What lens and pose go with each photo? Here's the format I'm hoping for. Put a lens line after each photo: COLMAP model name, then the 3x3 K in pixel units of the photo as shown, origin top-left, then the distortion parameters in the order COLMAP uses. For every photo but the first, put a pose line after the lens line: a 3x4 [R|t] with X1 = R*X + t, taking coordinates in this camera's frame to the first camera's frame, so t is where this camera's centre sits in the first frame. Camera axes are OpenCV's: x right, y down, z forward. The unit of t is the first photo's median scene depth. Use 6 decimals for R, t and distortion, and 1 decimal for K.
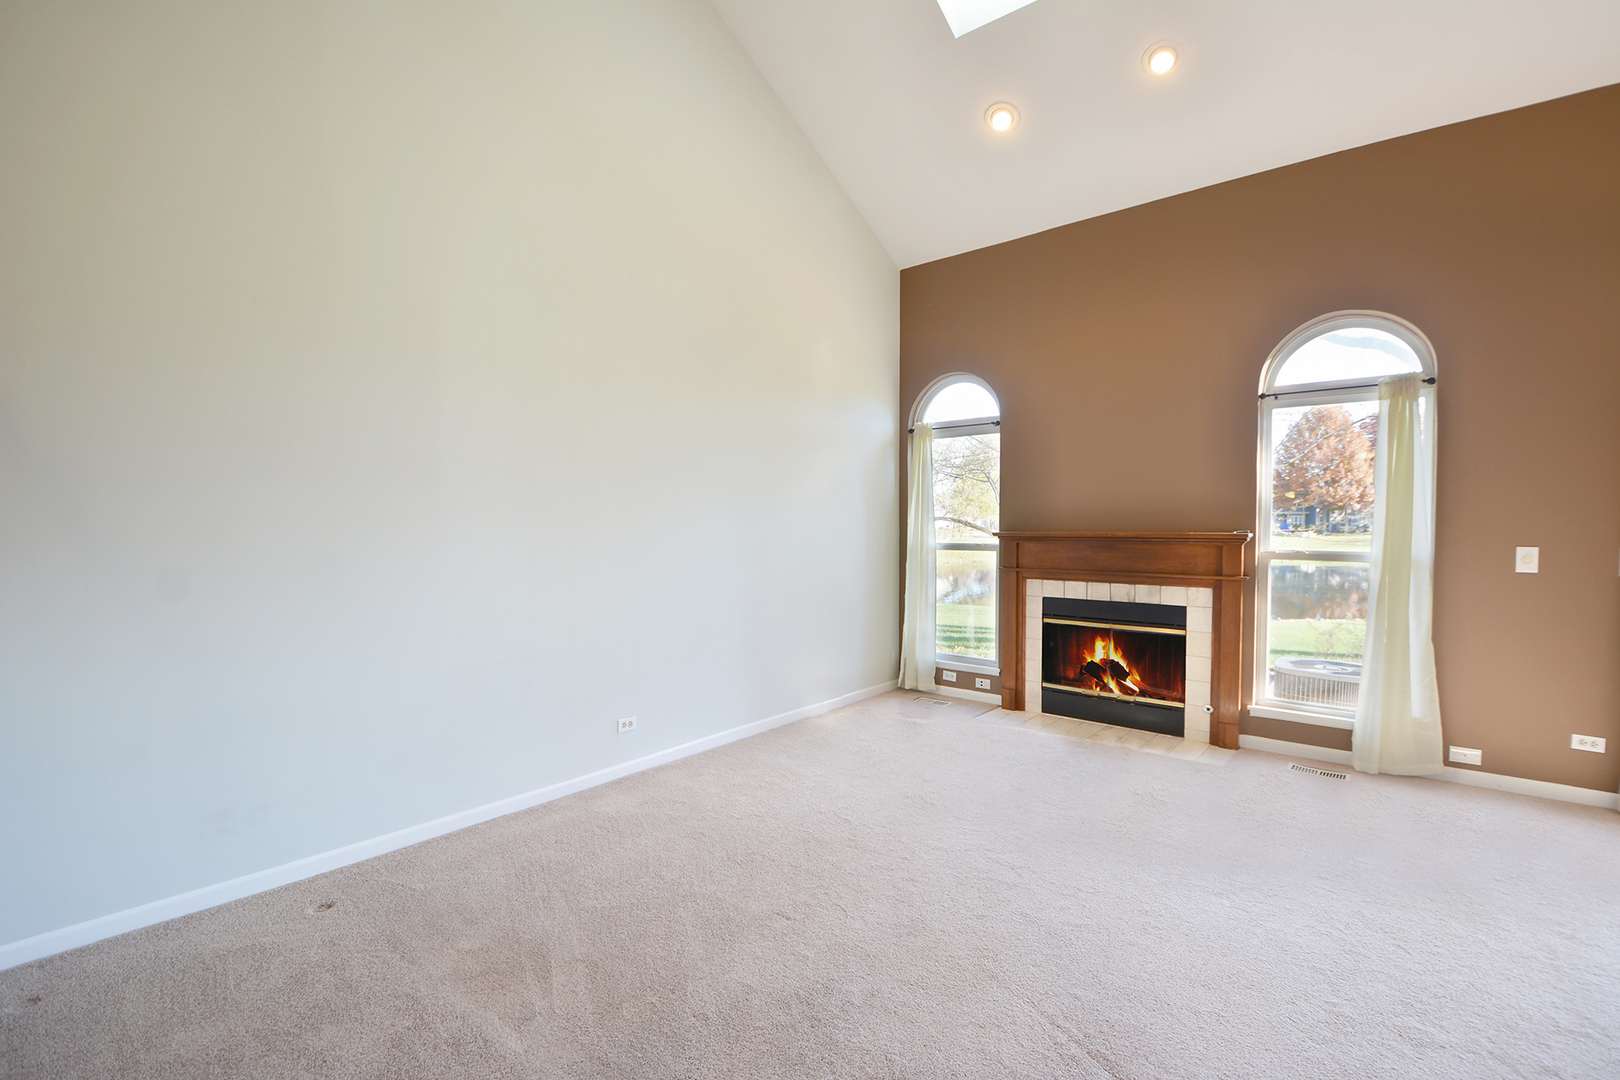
lens RADIAL K [[710.4, 0, 803.5], [0, 710.4, 550.7], [0, 0, 1]] dist [0.002679, -0.013915]
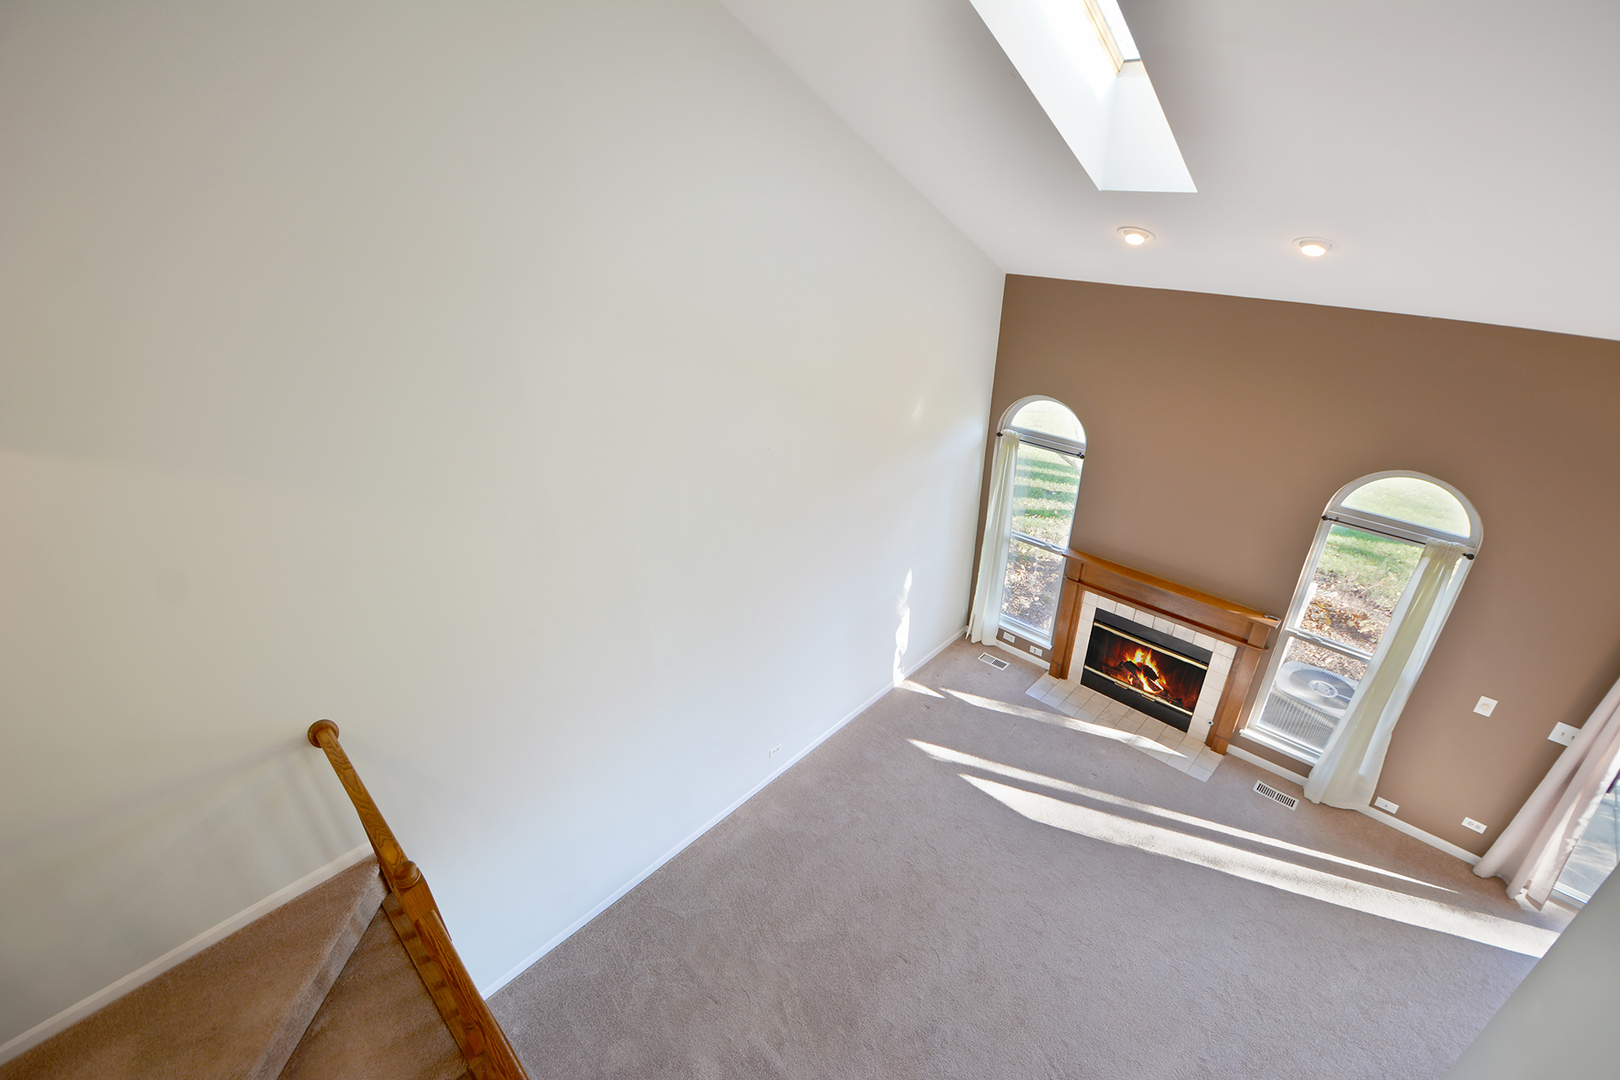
lens RADIAL K [[710.4, 0, 799.9], [0, 710.4, 549.3], [0, 0, 1]] dist [0.002679, -0.013915]
pose [[0.997986, 0.013841, -0.061901, -0.098158], [0.015072, 0.896201, 0.443392, -0.610367], [0.061613, -0.443432, 0.894188, -0.065353]]
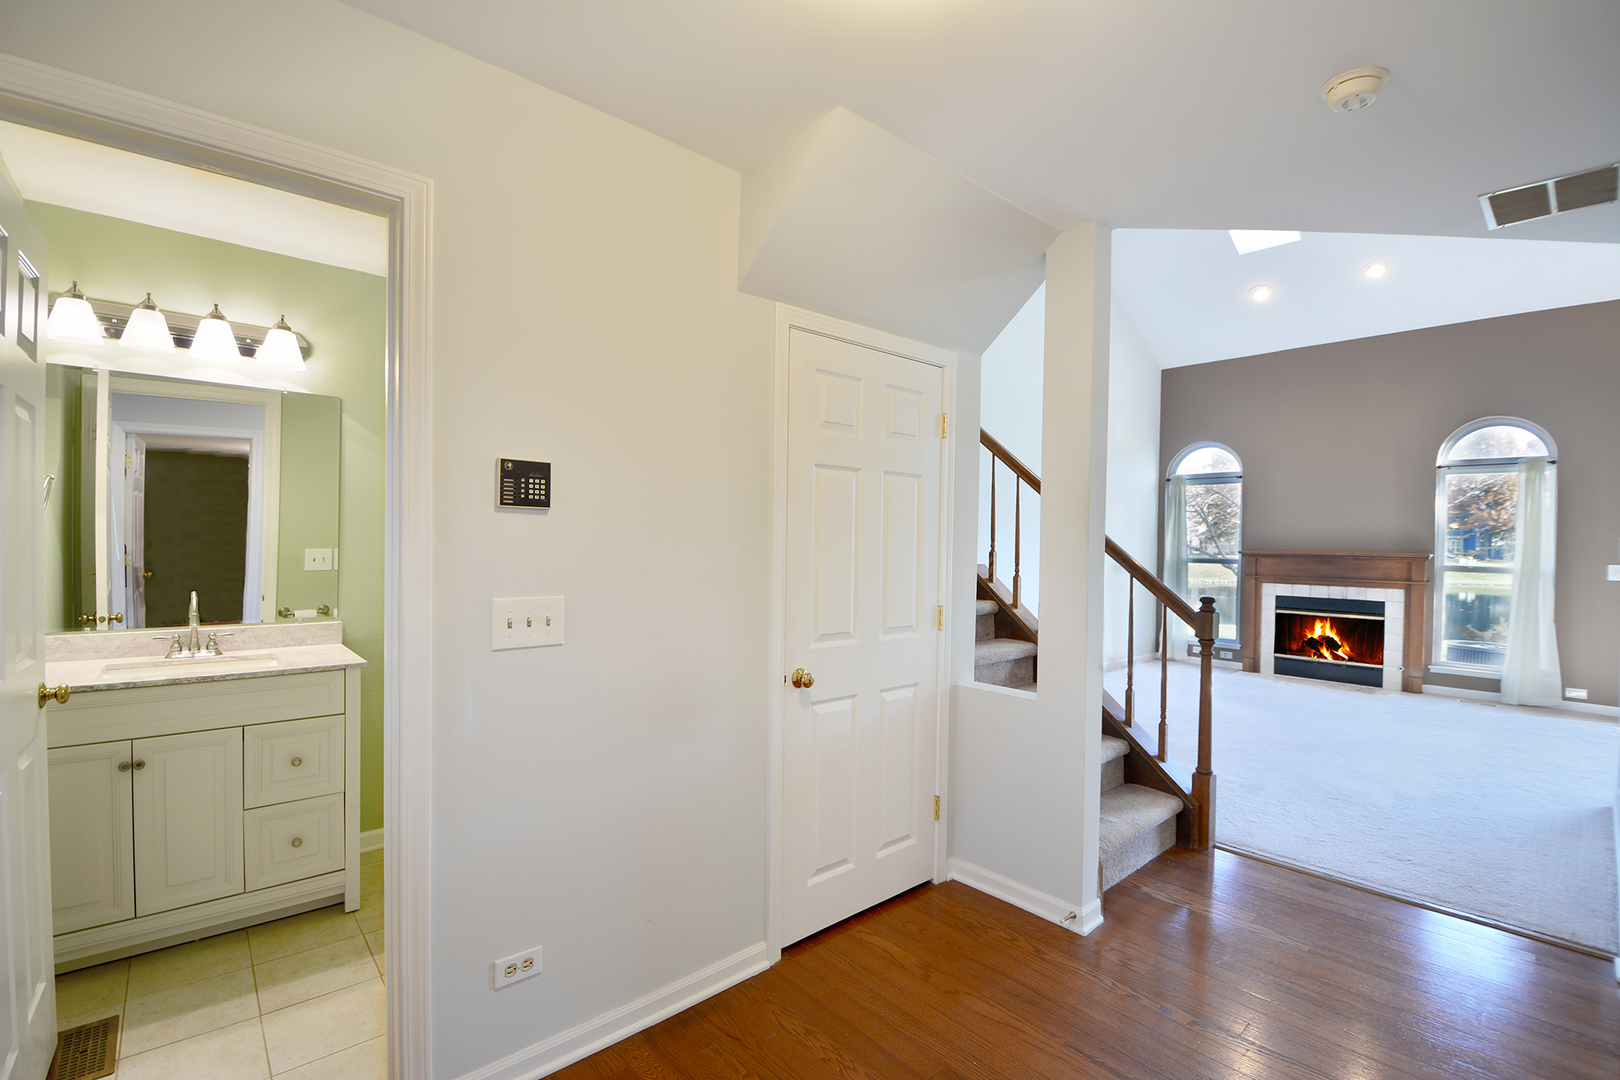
lens RADIAL K [[710.4, 0, 817.1], [0, 710.4, 549.6], [0, 0, 1]] dist [0.002679, -0.013915]
pose [[0.991896, 0.017069, -0.125898, -0.461974], [-0.020096, 0.999538, -0.022811, 0.024827], [0.125451, 0.025156, 0.991781, -0.637597]]
